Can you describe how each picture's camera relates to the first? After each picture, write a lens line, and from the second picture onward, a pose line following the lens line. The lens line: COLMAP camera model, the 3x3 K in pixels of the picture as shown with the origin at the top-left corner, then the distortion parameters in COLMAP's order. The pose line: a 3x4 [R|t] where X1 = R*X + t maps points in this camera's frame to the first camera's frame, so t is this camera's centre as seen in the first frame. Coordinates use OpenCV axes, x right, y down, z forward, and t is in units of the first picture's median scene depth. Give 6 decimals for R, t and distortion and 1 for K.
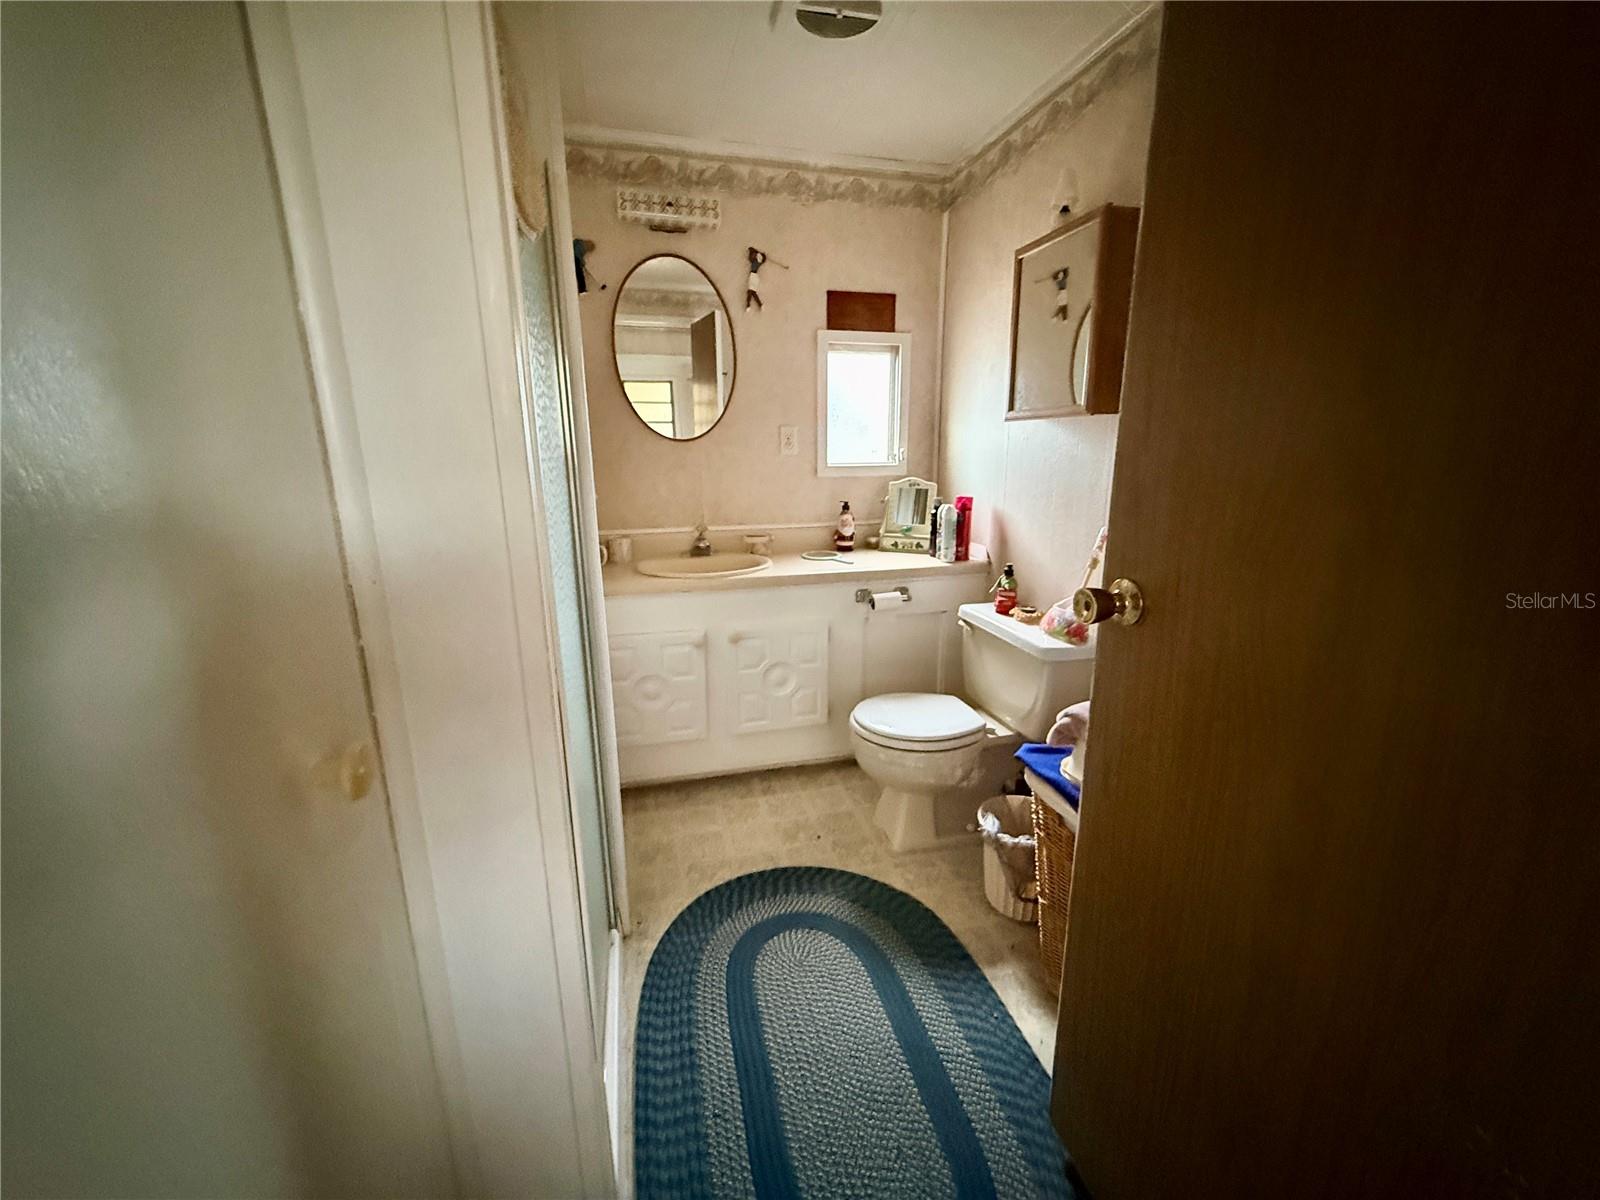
lens RADIAL K [[643.4, 0, 799.2], [0, 643.4, 600.3], [0, 0, 1]] dist [0.004179, 0.000096]
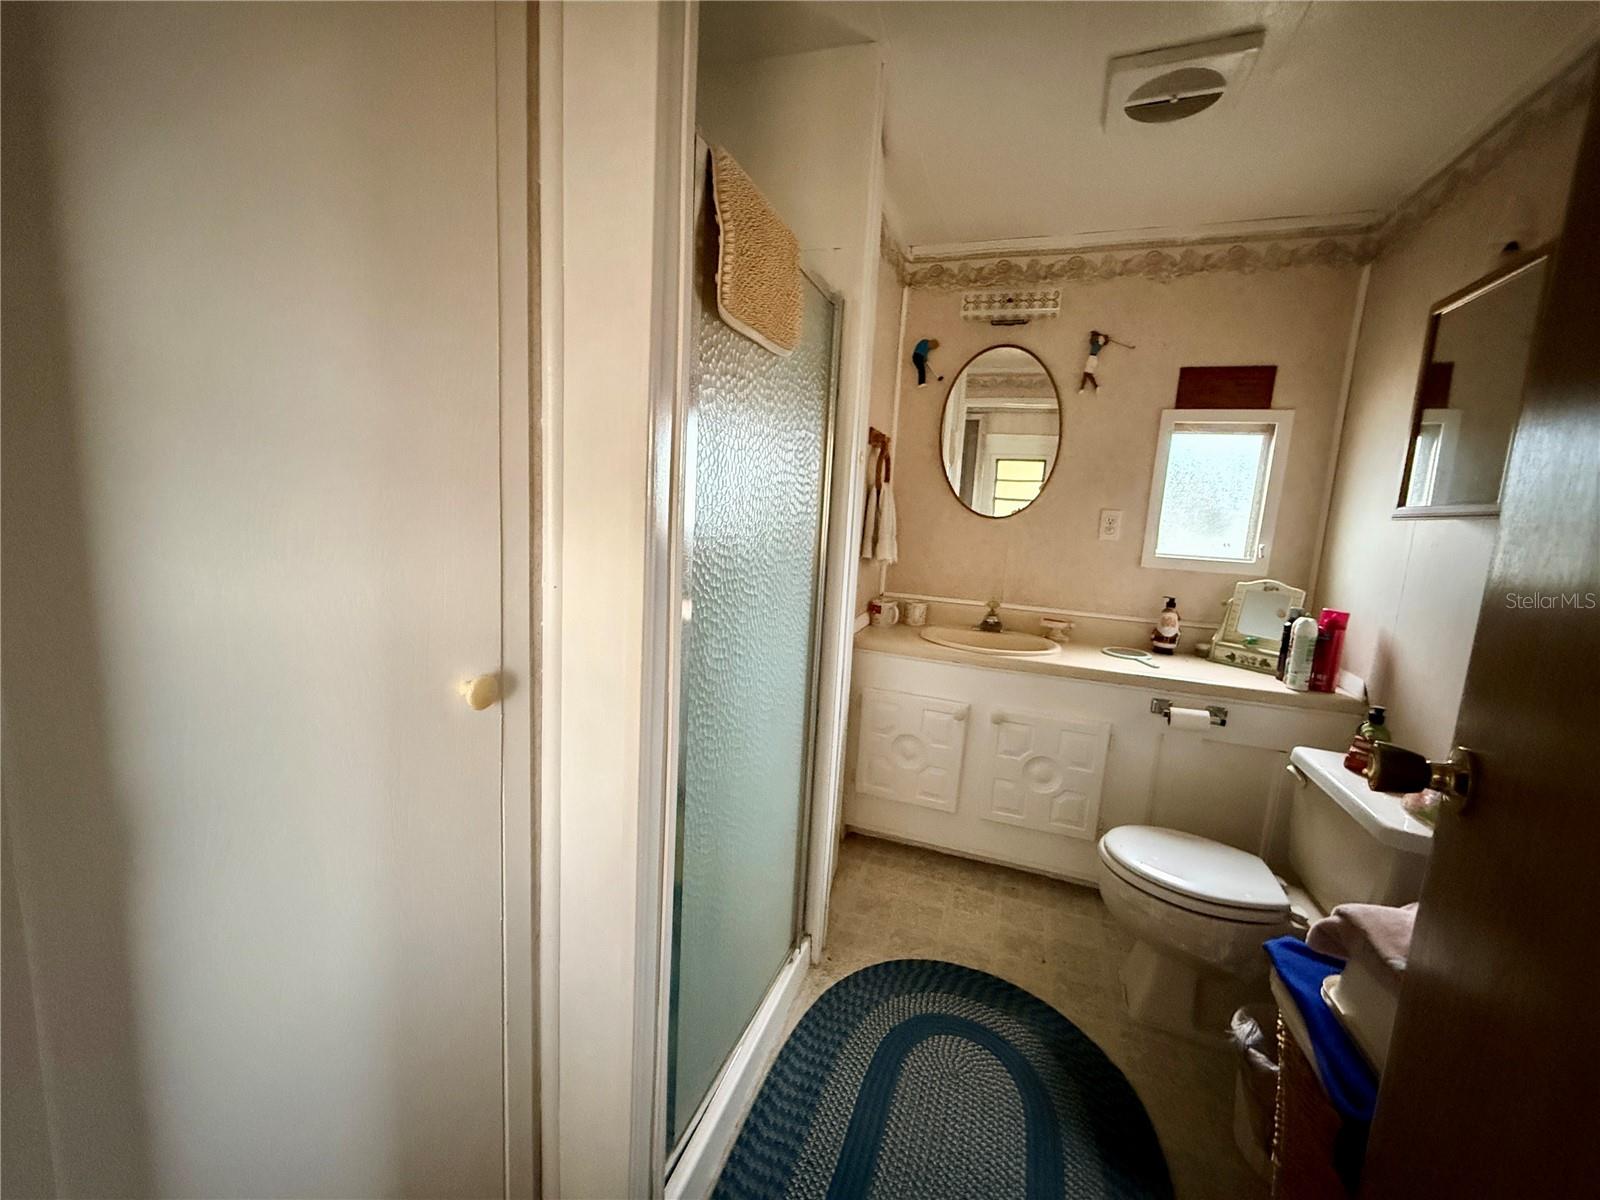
lens RADIAL K [[643.4, 0, 802.5], [0, 643.4, 600.8], [0, 0, 1]] dist [0.004179, 0.000096]
pose [[0.826327, 0.135084, -0.546750, 0.160224], [-0.193967, 0.979676, -0.051105, -0.009000], [0.528734, 0.148281, 0.835735, 0.005575]]
